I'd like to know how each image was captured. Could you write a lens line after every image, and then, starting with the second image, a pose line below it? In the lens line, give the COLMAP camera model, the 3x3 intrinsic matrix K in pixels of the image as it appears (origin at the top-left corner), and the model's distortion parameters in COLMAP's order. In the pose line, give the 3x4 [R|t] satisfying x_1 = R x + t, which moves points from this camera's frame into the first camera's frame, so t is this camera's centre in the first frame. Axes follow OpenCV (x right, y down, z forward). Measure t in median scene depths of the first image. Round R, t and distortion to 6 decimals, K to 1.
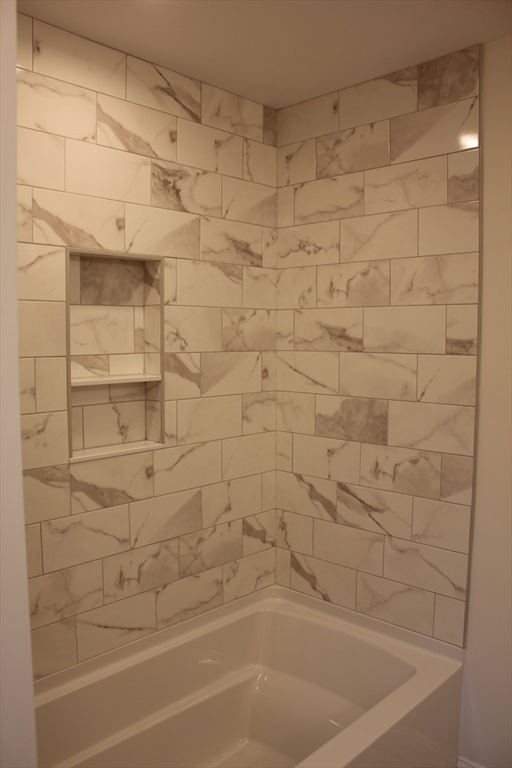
lens RADIAL K [[637.0, 0, 252.2], [0, 637.0, 392.5], [0, 0, 1]] dist [-0.163265, 0.142077]
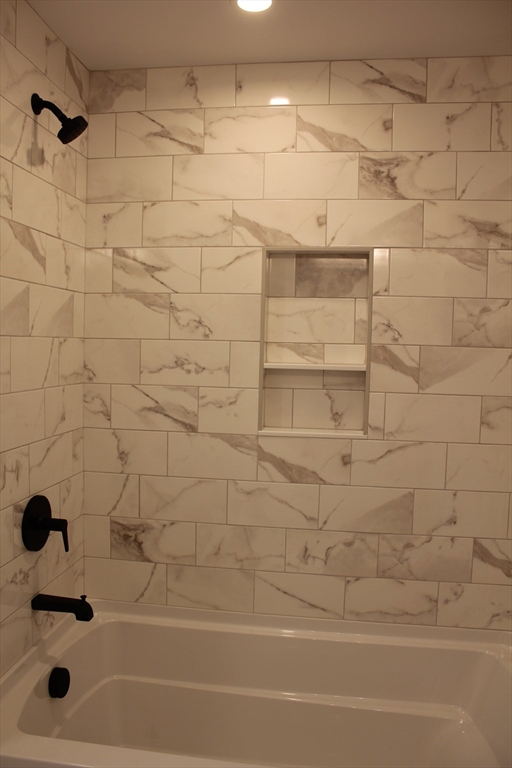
lens RADIAL K [[637.0, 0, 252.2], [0, 637.0, 392.5], [0, 0, 1]] dist [-0.163265, 0.142077]
pose [[0.577198, 0.072815, -0.813352, 0.571115], [-0.094186, 0.995306, 0.022265, 0.009460], [0.811155, 0.063755, 0.581346, 0.277540]]
